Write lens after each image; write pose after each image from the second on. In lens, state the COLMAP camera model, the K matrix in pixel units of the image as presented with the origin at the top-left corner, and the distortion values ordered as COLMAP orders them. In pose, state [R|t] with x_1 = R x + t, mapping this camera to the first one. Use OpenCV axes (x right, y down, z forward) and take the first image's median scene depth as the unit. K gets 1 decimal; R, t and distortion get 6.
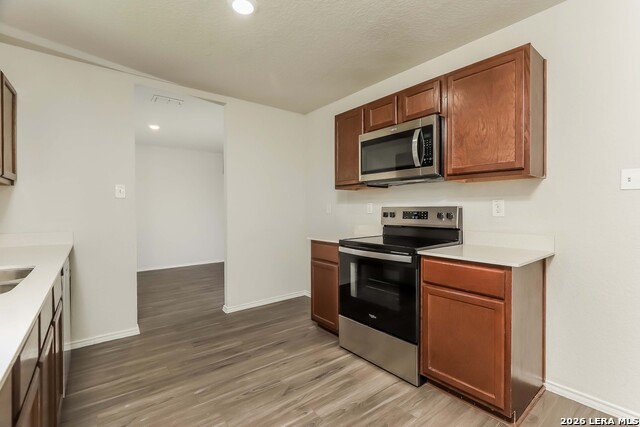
lens RADIAL K [[293.0, 0, 321.4], [0, 293.0, 210.3], [0, 0, 1]] dist [-0.001040, 0.000403]
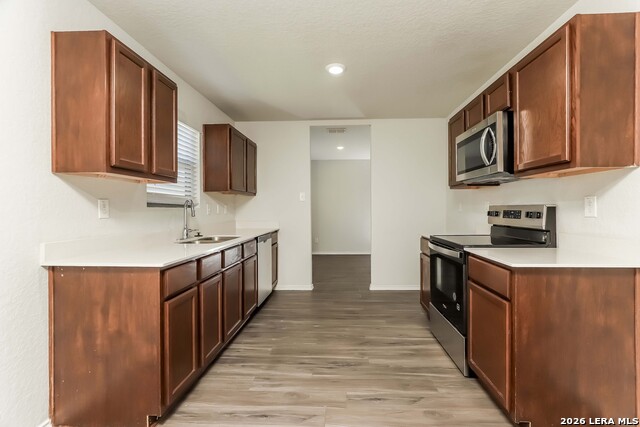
lens RADIAL K [[293.0, 0, 334.5], [0, 293.0, 209.5], [0, 0, 1]] dist [-0.001040, 0.000403]
pose [[0.754731, 0.001422, -0.656033, 0.588770], [0.000446, 0.999996, 0.002681, -0.001900], [0.656034, -0.002316, 0.754728, -0.092873]]
